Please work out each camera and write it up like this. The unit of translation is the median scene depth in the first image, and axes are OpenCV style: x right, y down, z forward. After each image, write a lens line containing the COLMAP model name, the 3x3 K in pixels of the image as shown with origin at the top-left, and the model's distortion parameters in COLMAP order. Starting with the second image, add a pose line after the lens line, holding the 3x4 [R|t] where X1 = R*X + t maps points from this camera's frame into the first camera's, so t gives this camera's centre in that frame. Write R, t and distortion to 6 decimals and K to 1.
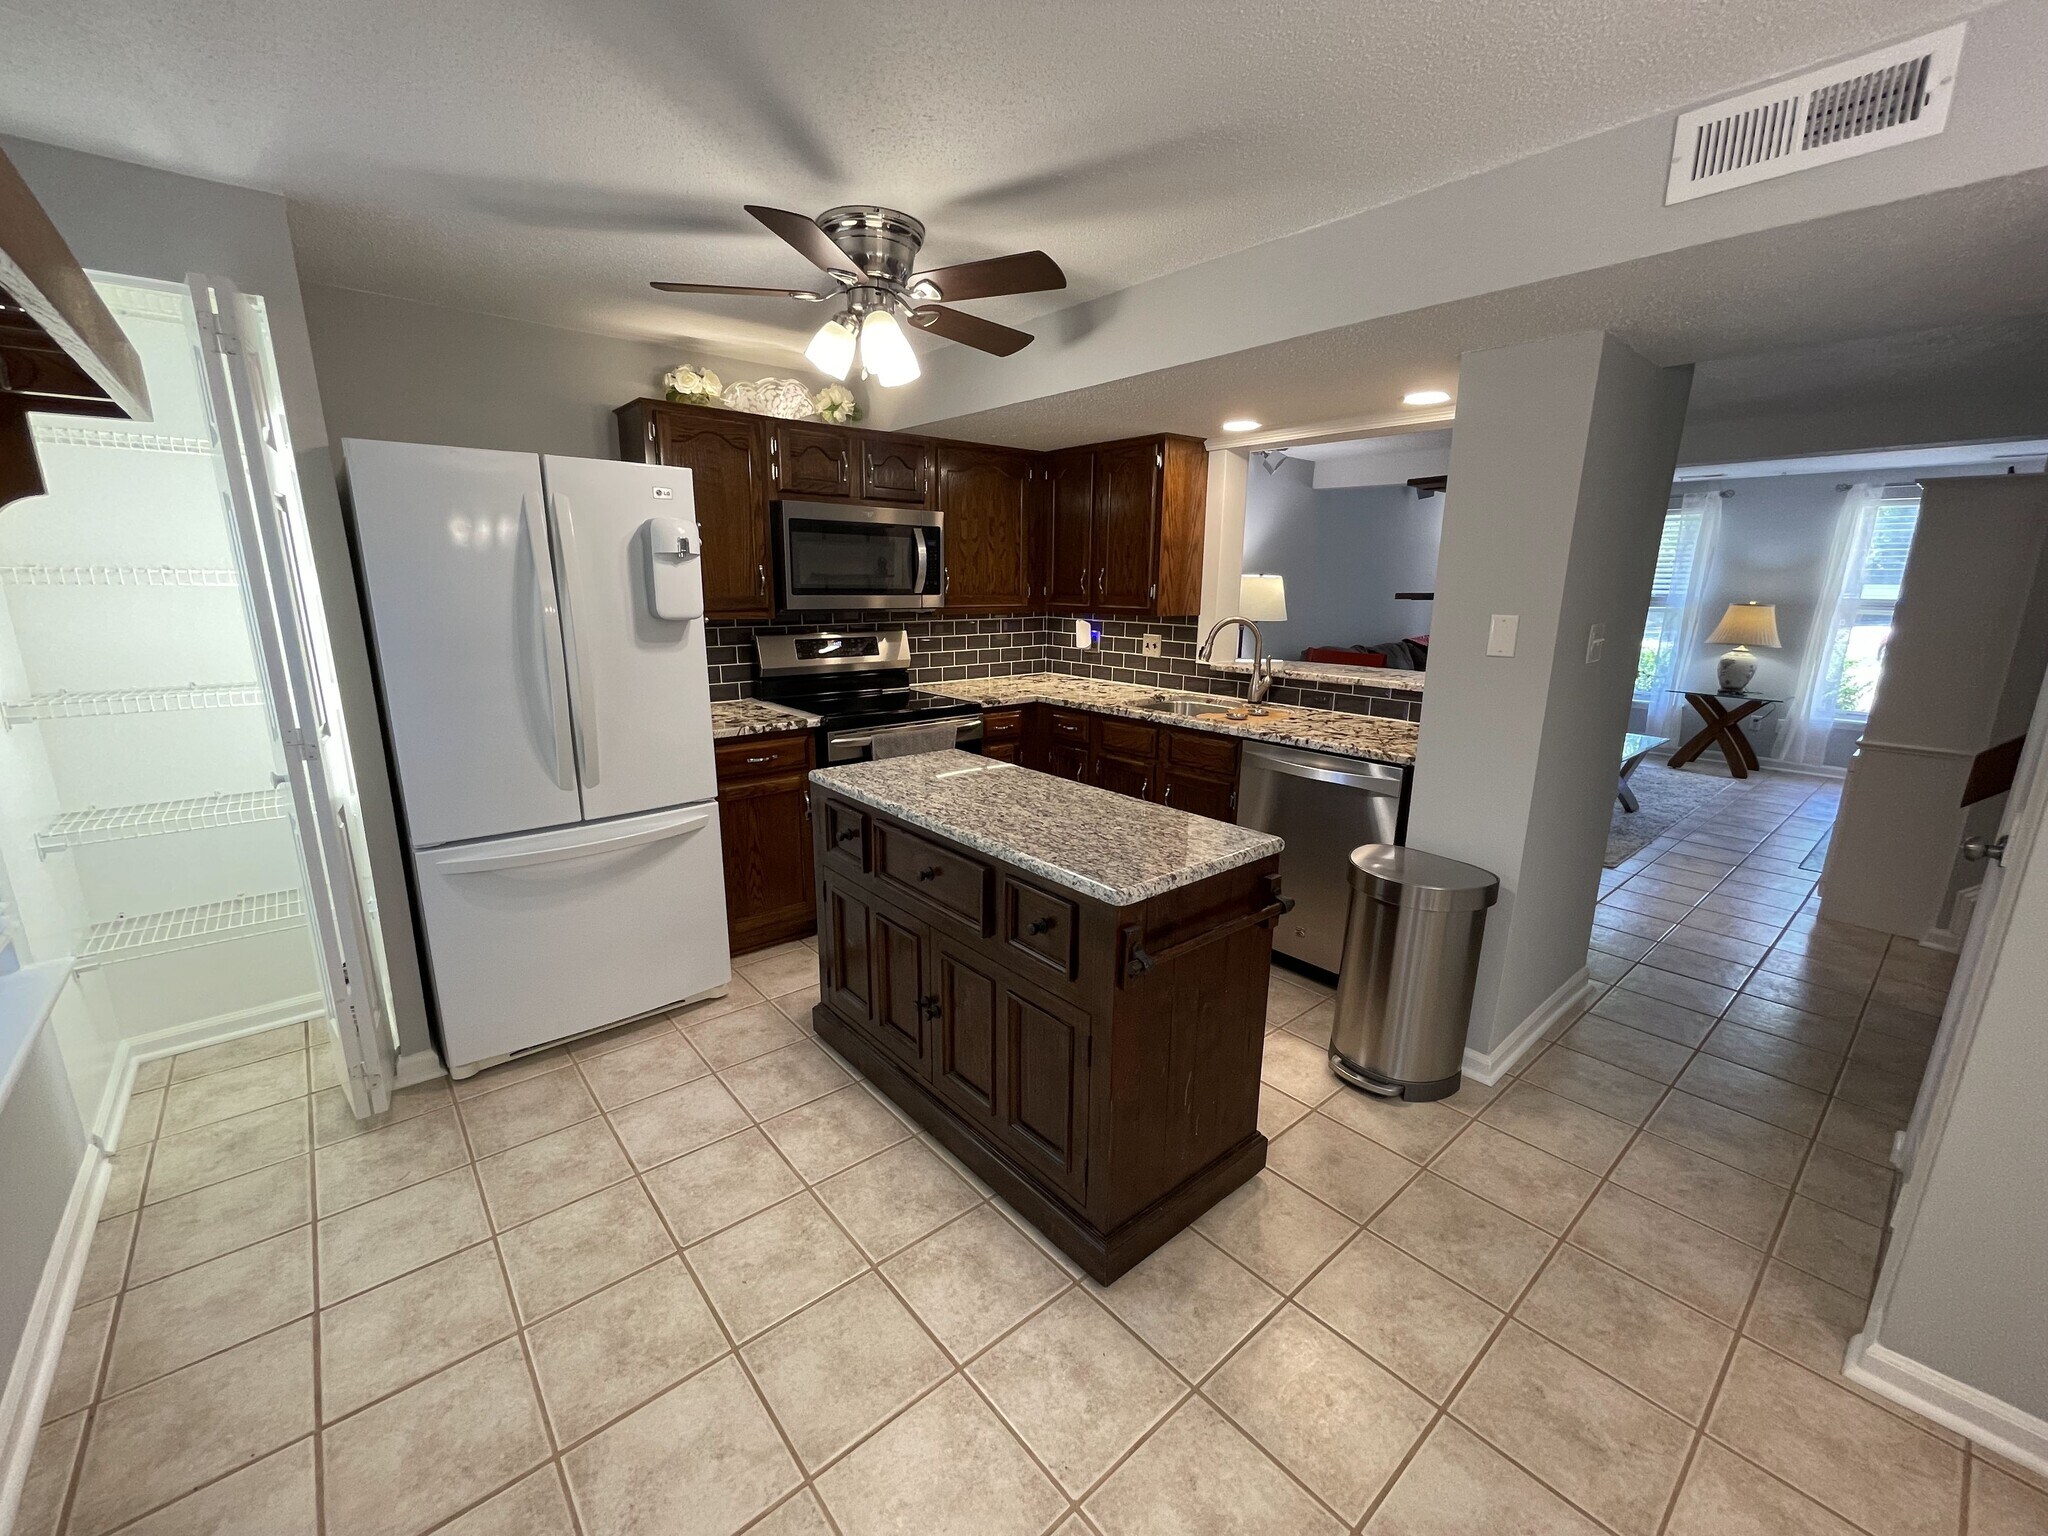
lens RADIAL K [[829.0, 0, 1013.8], [0, 829.0, 774.0], [0, 0, 1]] dist [0.002704, -0.002812]
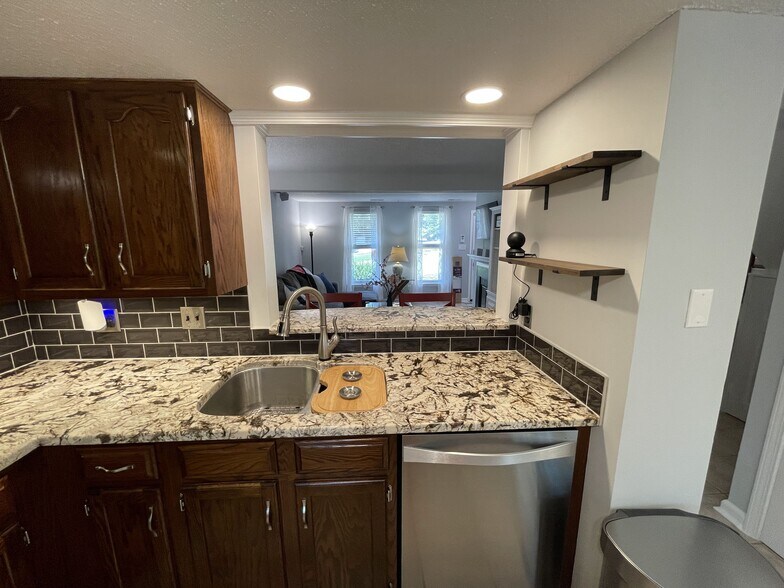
lens RADIAL K [[317.4, 0, 388.1], [0, 317.4, 296.3], [0, 0, 1]] dist [0.002704, -0.002812]
pose [[0.611540, -0.156215, 0.775639, 0.018805], [0.188801, 0.980808, 0.048680, -0.153644], [-0.768358, 0.116672, 0.629297, 0.576871]]
